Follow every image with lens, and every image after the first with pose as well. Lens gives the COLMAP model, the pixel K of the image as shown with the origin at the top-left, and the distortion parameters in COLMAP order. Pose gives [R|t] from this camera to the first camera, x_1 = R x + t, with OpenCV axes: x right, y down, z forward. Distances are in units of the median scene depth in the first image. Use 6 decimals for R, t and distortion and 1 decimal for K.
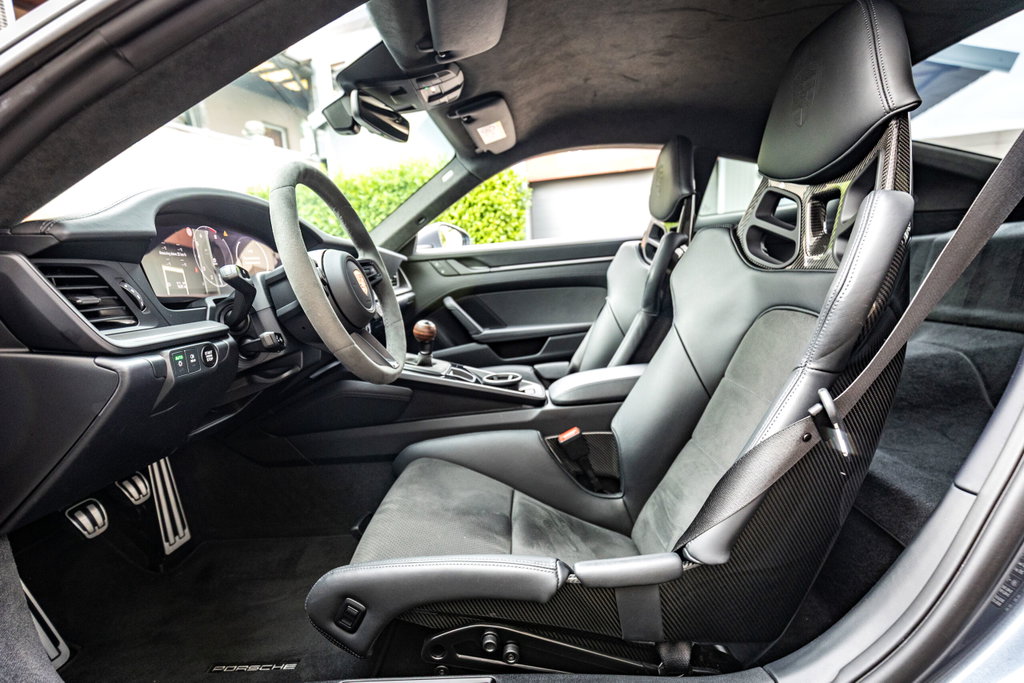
lens RADIAL K [[472.5, 0, 512.0], [0, 472.5, 341.5], [0, 0, 1]] dist [-0.022057, -0.000101]
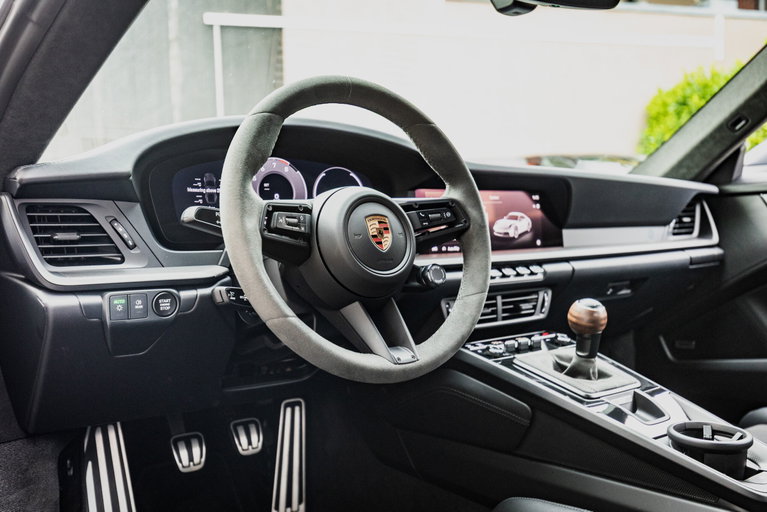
lens RADIAL K [[736.6, 0, 383.5], [0, 736.6, 256.0], [0, 0, 1]] dist [0.000592, 0.024822]
pose [[0.611005, 0.089158, -0.786590, 0.547167], [-0.141263, 0.989969, 0.002481, -0.093745], [0.778921, 0.109600, 0.617471, 0.317417]]
